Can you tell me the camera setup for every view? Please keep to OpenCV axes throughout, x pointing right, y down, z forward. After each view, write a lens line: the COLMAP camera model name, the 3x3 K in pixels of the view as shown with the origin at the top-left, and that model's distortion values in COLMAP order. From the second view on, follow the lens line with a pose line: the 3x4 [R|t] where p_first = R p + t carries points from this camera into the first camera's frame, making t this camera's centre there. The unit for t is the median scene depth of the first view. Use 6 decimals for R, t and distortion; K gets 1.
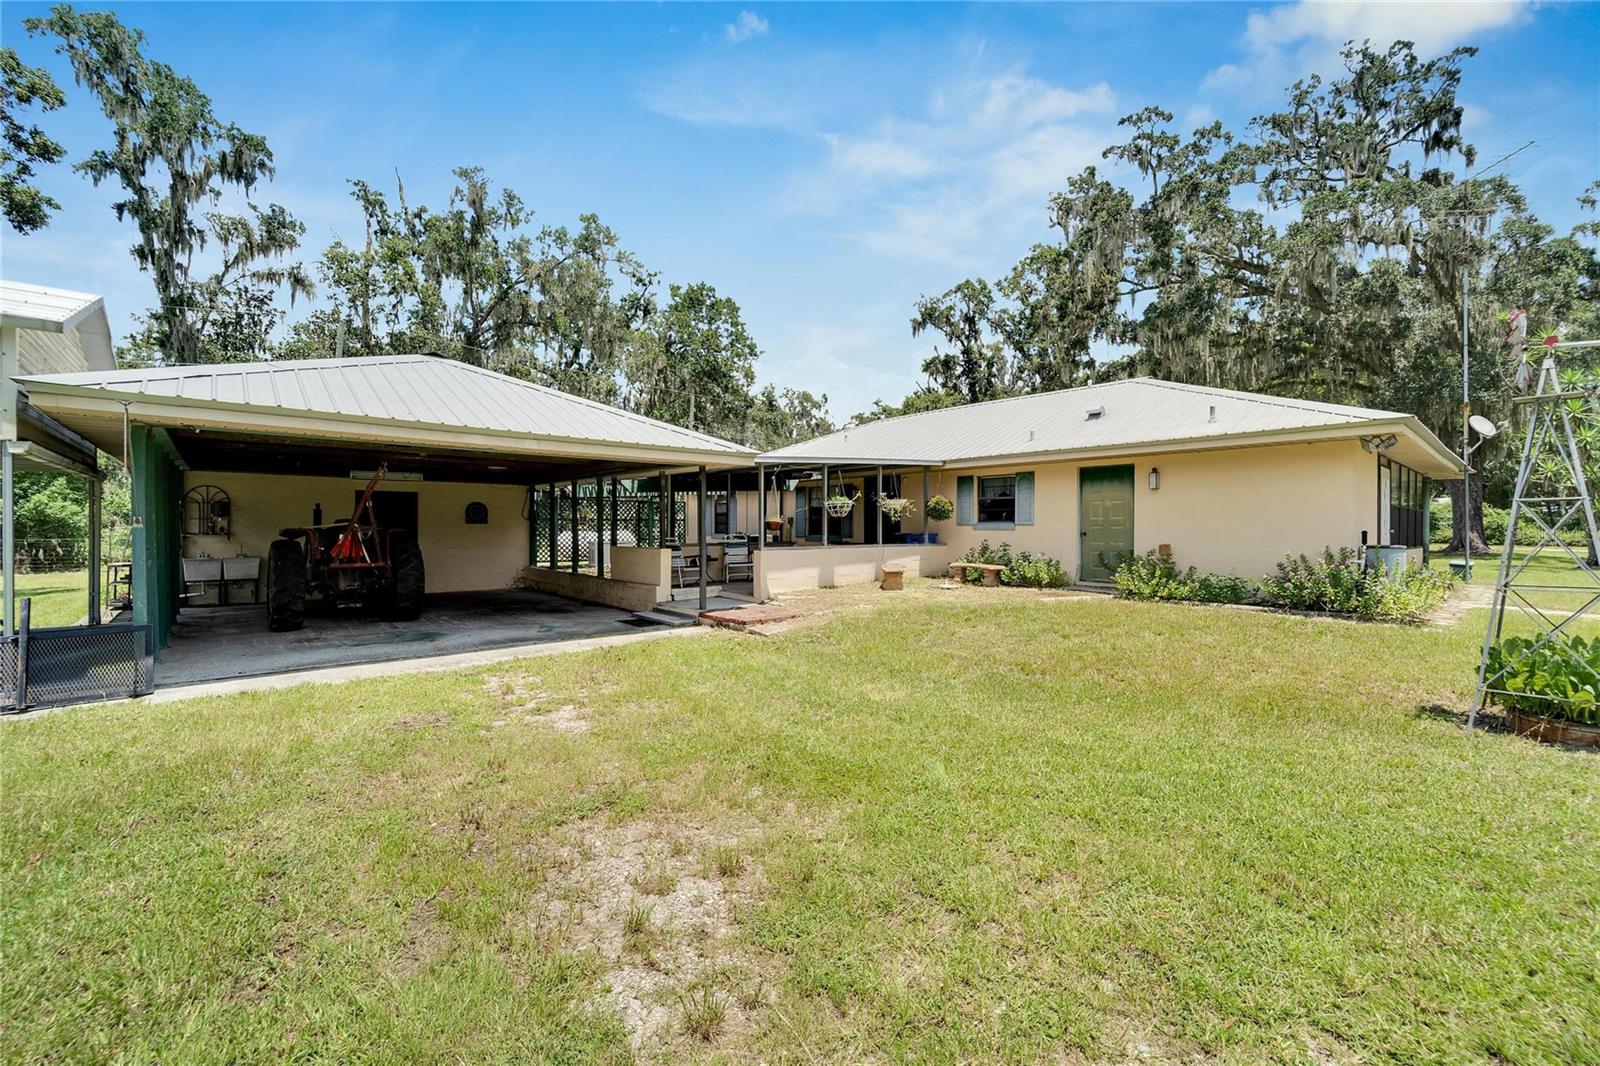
lens RADIAL K [[658.4, 0, 793.9], [0, 658.4, 527.4], [0, 0, 1]] dist [-0.003954, -0.000707]
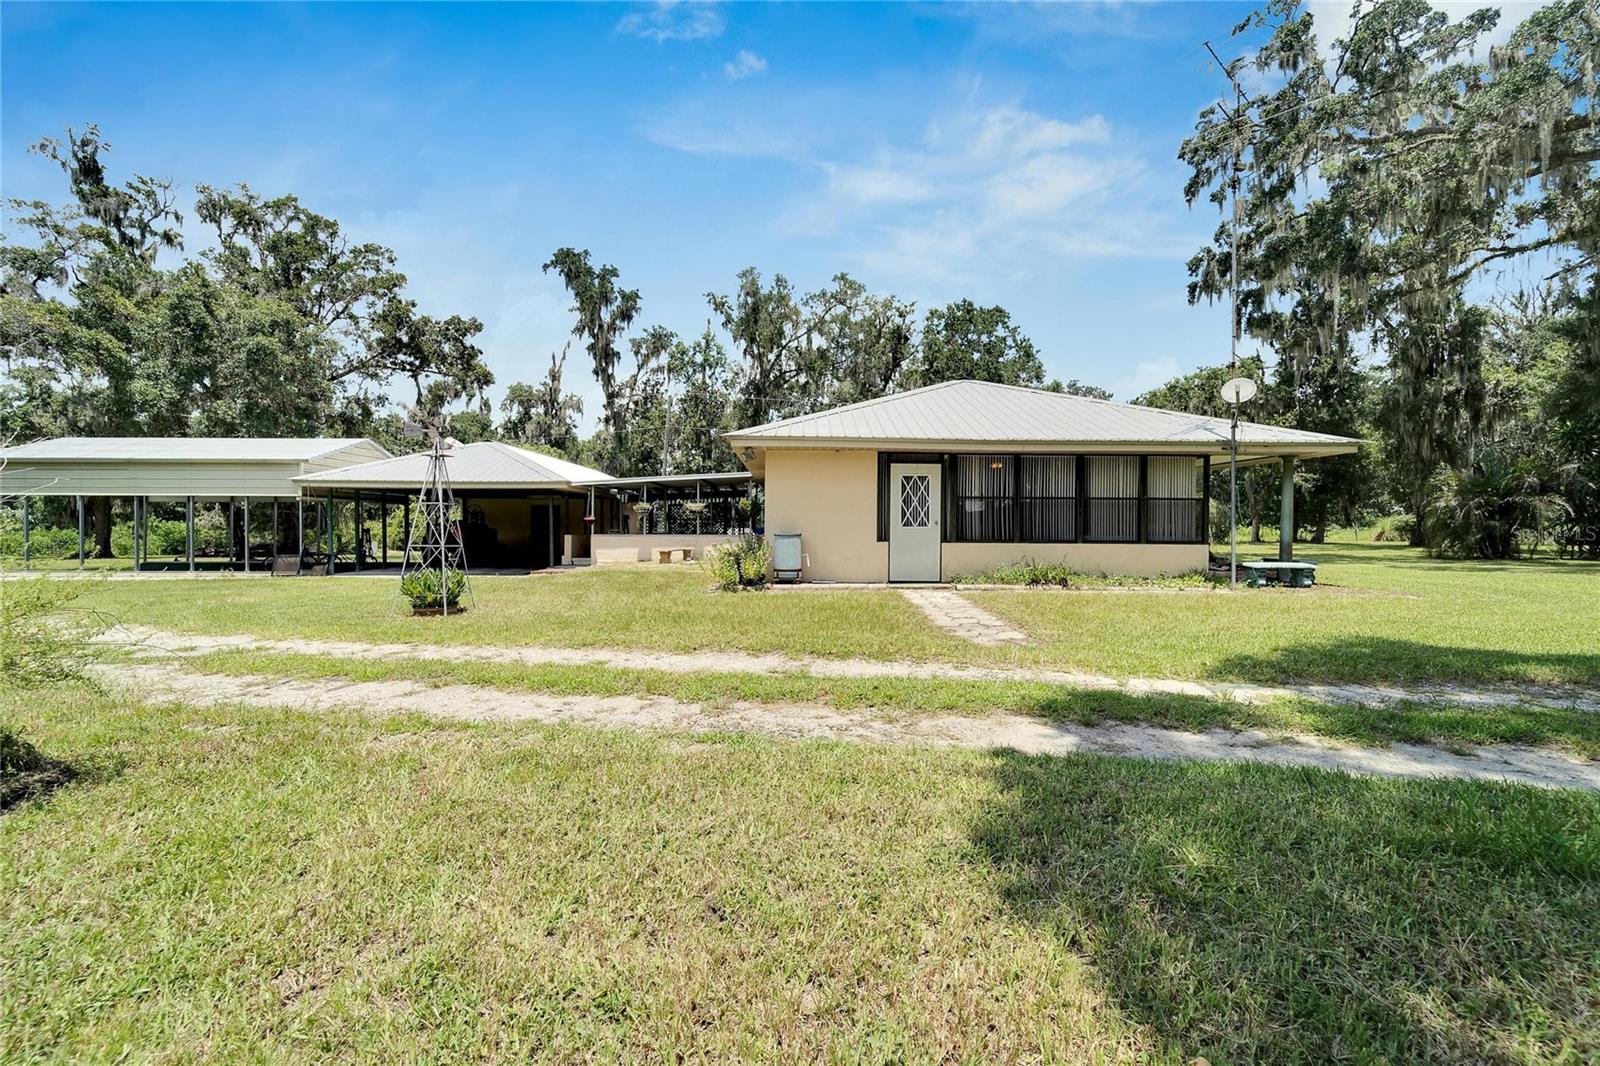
lens RADIAL K [[649.6, 0, 796.6], [0, 649.6, 528.8], [0, 0, 1]] dist [-0.001724, -0.000523]
pose [[0.742764, 0.003417, -0.669545, 0.994365], [-0.005980, 0.999981, -0.001531, 0.010388], [0.669527, 0.005141, 0.742770, 0.095999]]
